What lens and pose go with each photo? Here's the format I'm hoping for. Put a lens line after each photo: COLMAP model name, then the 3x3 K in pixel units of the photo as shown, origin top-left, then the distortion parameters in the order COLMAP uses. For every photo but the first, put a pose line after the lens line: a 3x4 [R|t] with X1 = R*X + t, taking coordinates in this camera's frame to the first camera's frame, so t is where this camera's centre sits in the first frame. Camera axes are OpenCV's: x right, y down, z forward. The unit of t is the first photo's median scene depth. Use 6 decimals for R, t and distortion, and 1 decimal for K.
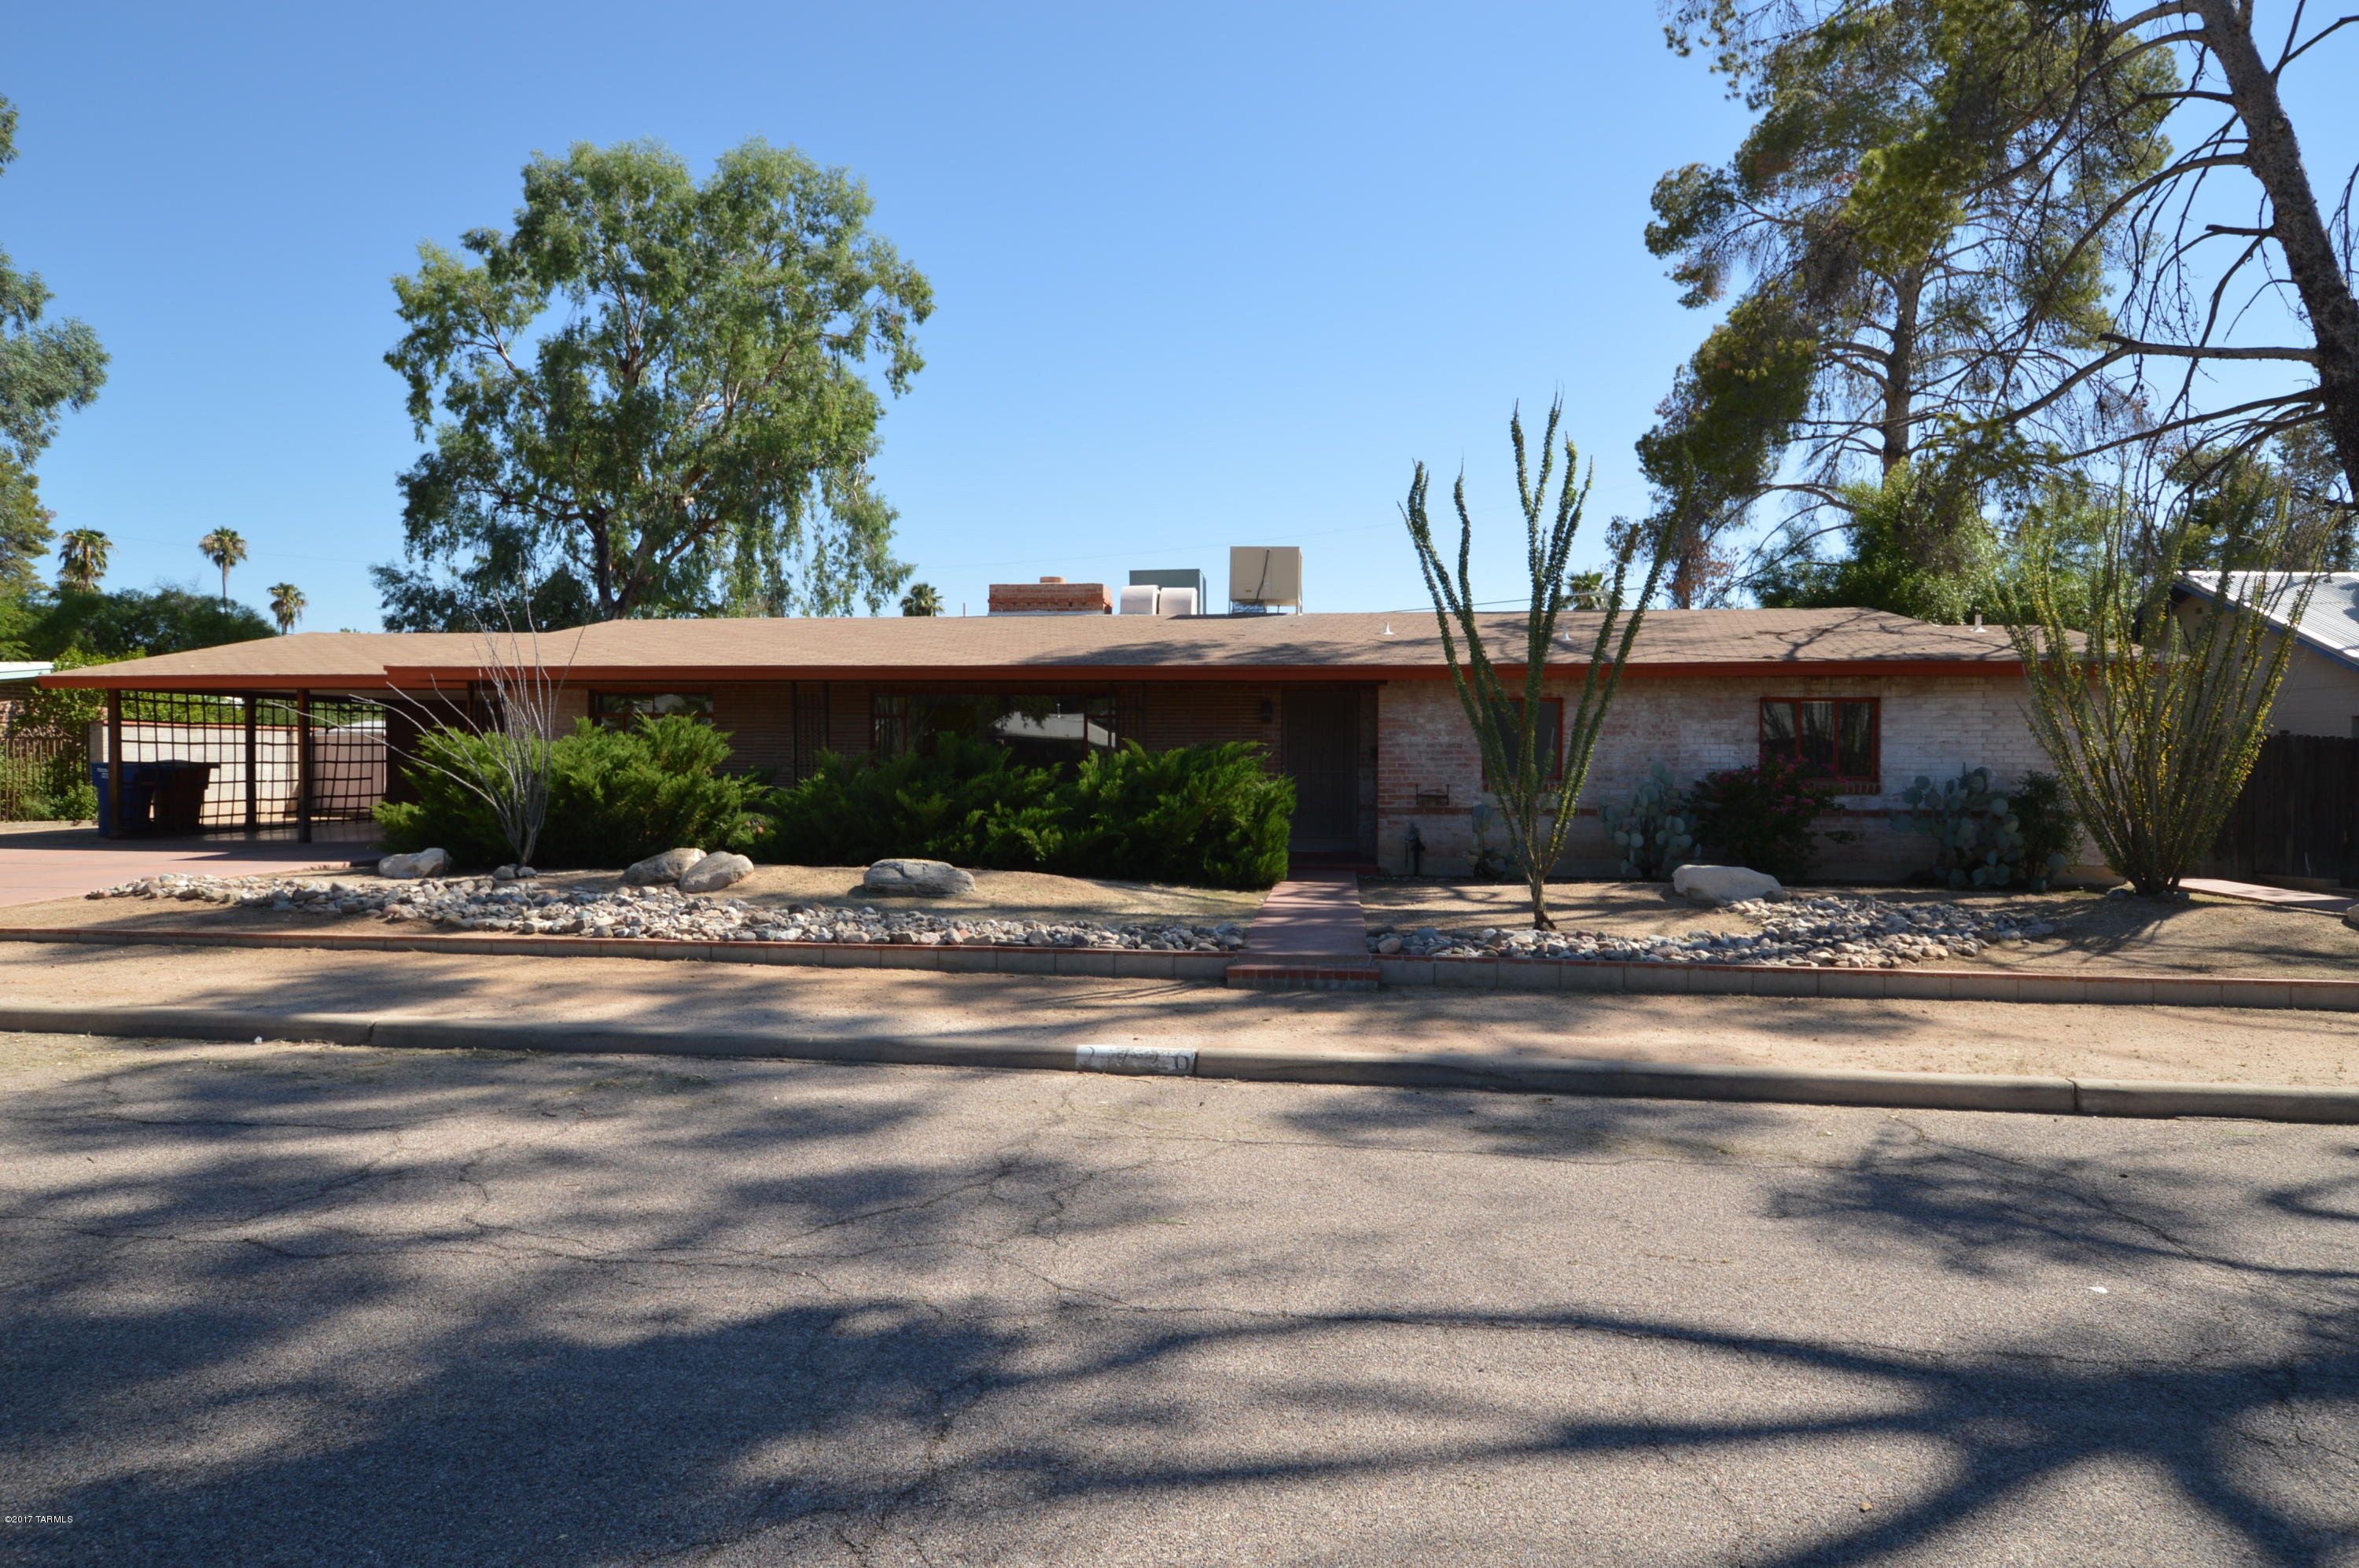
lens RADIAL K [[1417.4, 0, 1169.2], [0, 1417.4, 774.9], [0, 0, 1]] dist [0.008660, 0.002515]
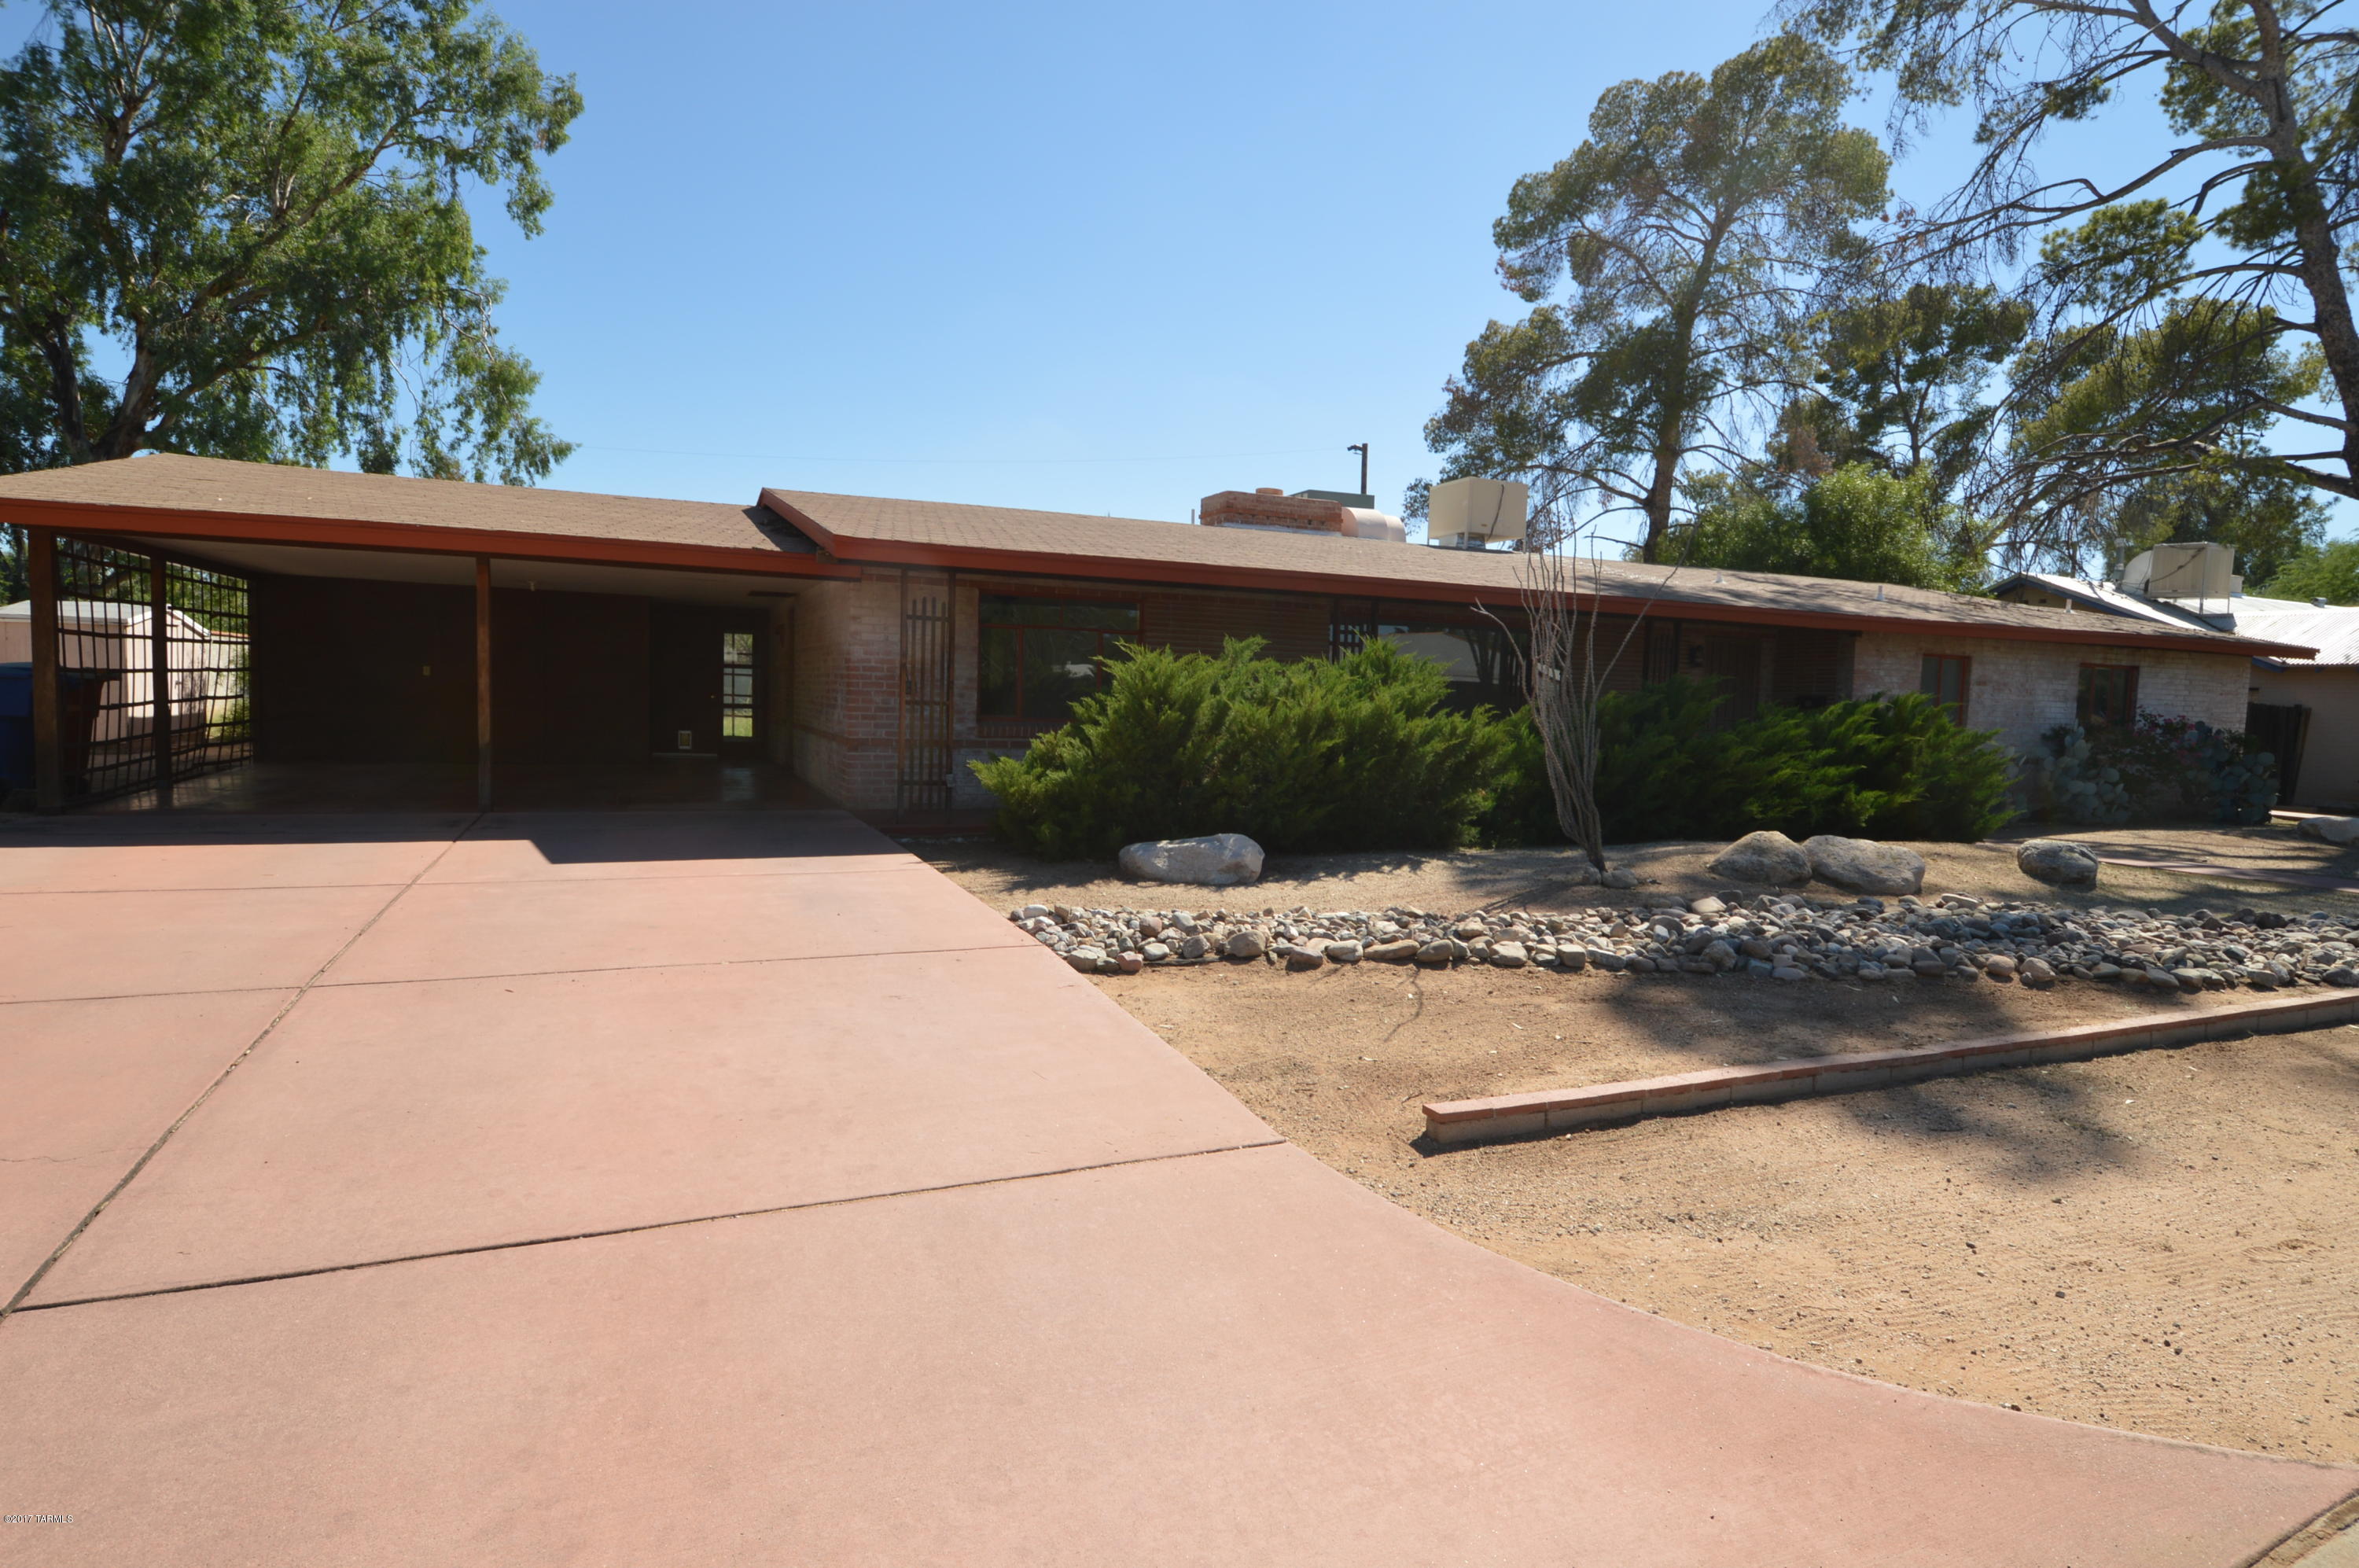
lens RADIAL K [[1242.3, 0, 1168.9], [0, 1242.3, 793.5], [0, 0, 1]] dist [0.005765, -0.000965]
pose [[0.872199, -0.015635, 0.488901, -0.238058], [-0.026027, 0.996590, 0.078302, -0.002598], [-0.488458, -0.081020, 0.868818, 0.147018]]
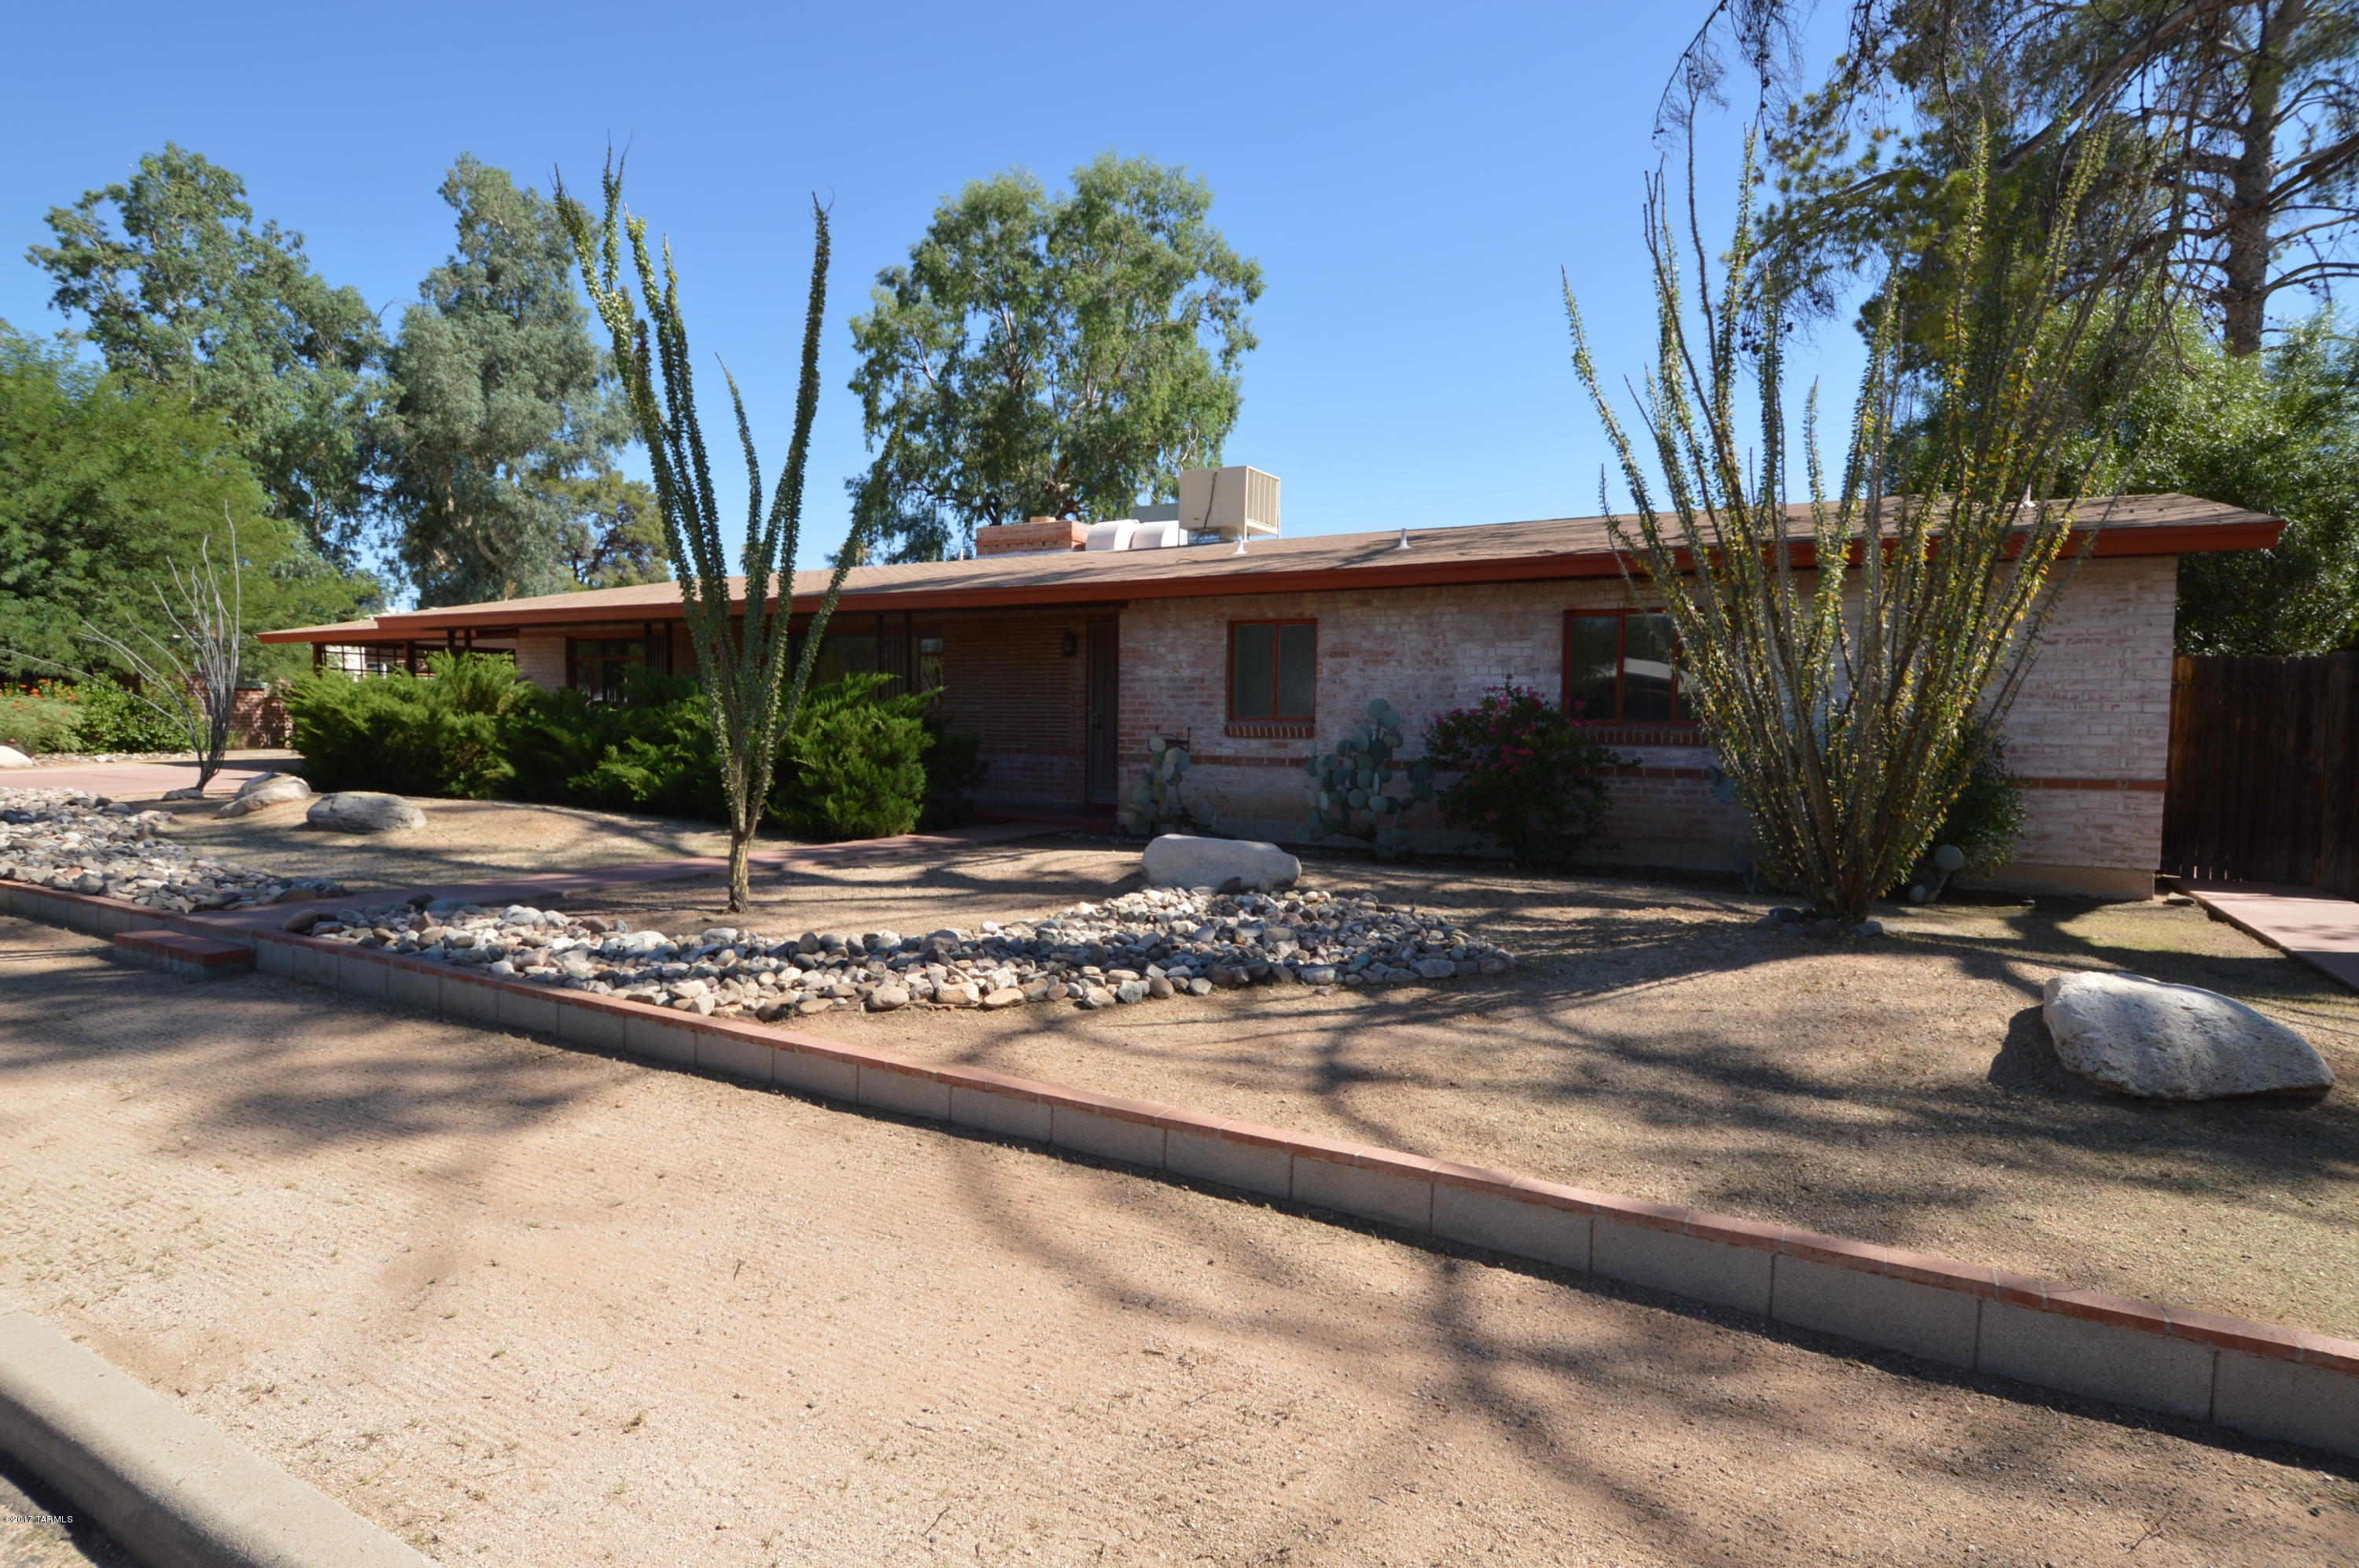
lens RADIAL K [[1242.3, 0, 1174.6], [0, 1242.3, 780.3], [0, 0, 1]] dist [0.005765, -0.000965]
pose [[0.921987, 0.025529, -0.386377, 0.152761], [-0.009737, 0.999037, 0.042775, 0.002245], [0.387097, -0.035676, 0.921348, 0.105222]]
